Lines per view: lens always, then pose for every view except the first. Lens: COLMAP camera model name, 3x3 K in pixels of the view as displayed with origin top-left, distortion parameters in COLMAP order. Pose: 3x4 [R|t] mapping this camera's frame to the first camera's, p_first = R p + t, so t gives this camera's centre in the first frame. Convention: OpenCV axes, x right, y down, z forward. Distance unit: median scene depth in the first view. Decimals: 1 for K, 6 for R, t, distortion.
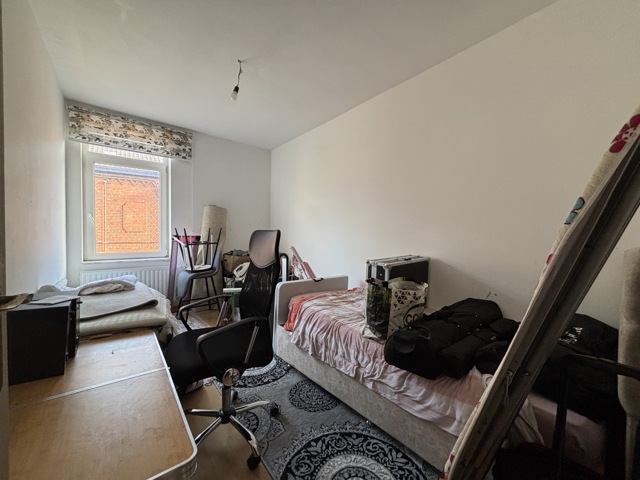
lens RADIAL K [[257.2, 0, 320.1], [0, 257.2, 238.5], [0, 0, 1]] dist [0.000817, -0.000331]
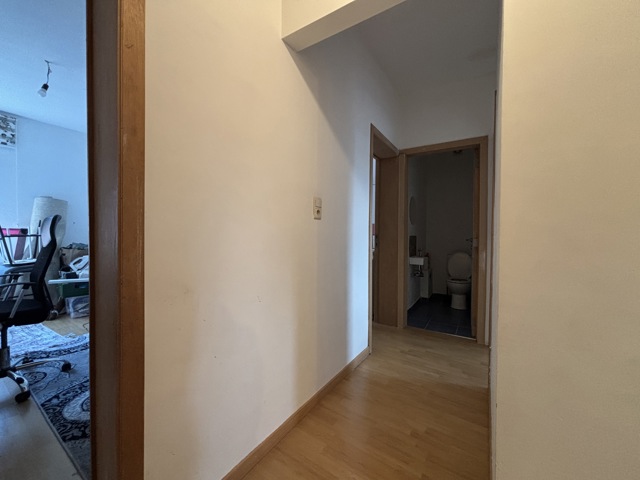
lens RADIAL K [[257.2, 0, 320.1], [0, 257.2, 238.5], [0, 0, 1]] dist [0.000817, -0.000331]
pose [[0.950121, -0.012462, 0.311634, 0.267182], [0.012254, 0.999921, 0.002627, 0.037556], [-0.311642, 0.001323, 0.950199, -0.234703]]
